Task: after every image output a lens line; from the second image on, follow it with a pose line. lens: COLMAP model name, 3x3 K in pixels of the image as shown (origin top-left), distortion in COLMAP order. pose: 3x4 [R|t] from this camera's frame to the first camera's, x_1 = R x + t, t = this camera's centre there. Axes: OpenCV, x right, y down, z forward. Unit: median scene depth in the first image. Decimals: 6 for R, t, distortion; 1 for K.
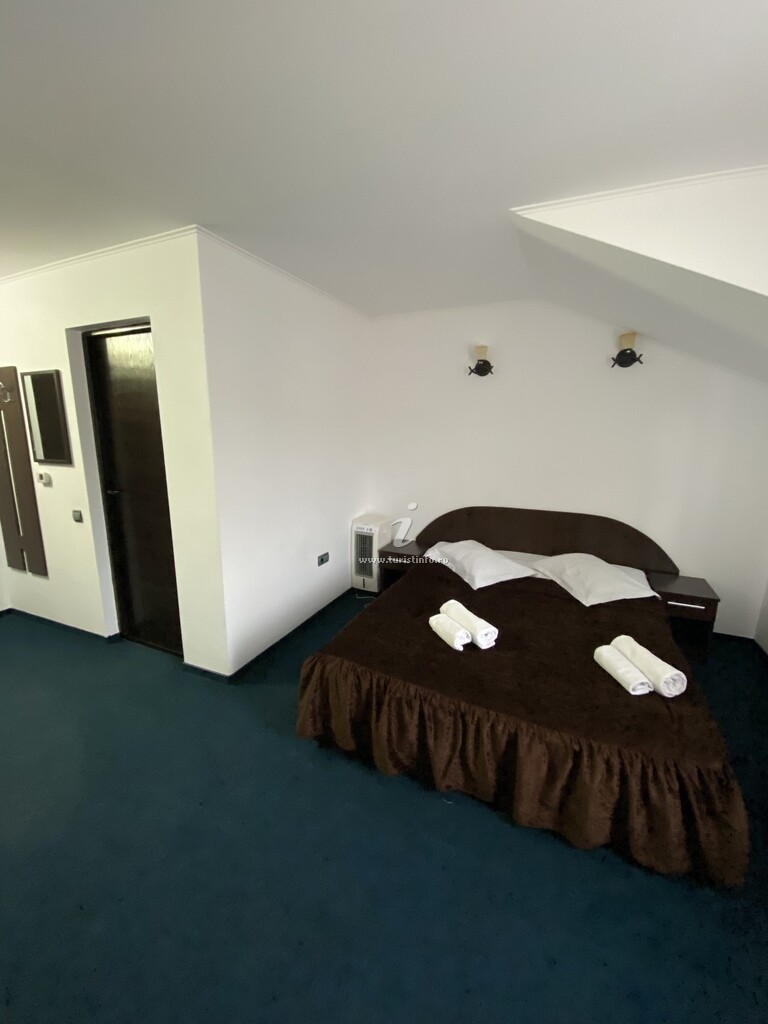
lens RADIAL K [[414.9, 0, 384.0], [0, 414.9, 512.0], [0, 0, 1]] dist [-0.000291, -0.000010]
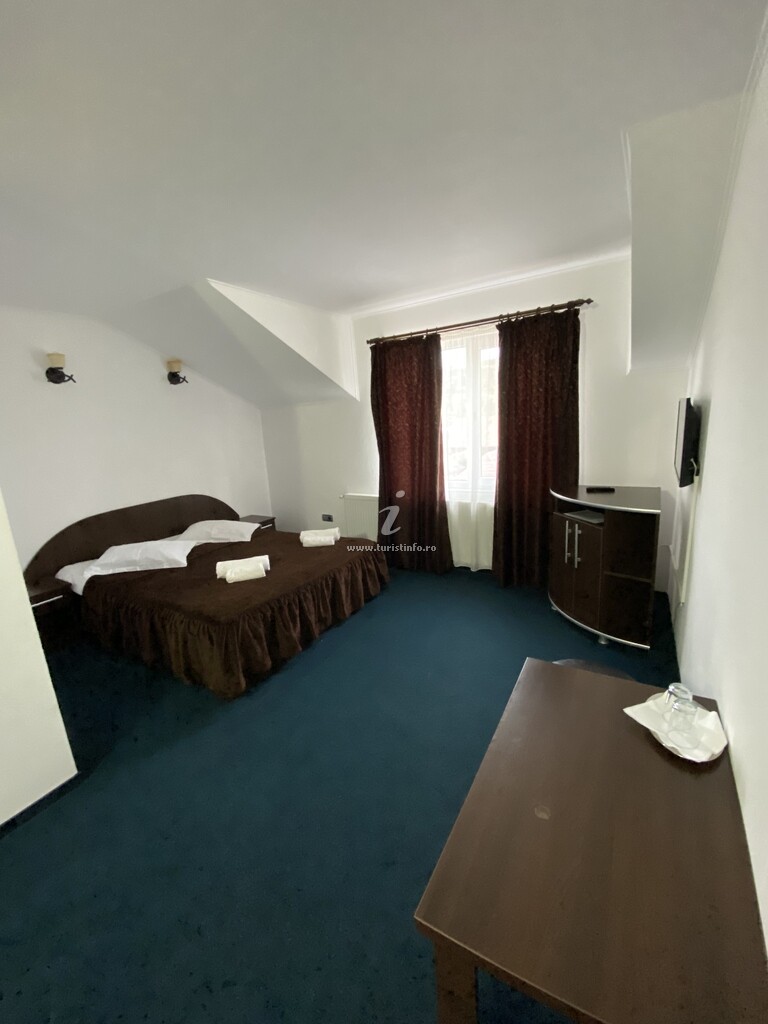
lens RADIAL K [[414.9, 0, 384.0], [0, 414.9, 512.0], [0, 0, 1]] dist [-0.000291, -0.000010]
pose [[0.118143, -0.248196, 0.961479, -0.773156], [0.252359, 0.943974, 0.212668, -0.067518], [-0.960394, 0.217512, 0.174158, 0.188270]]
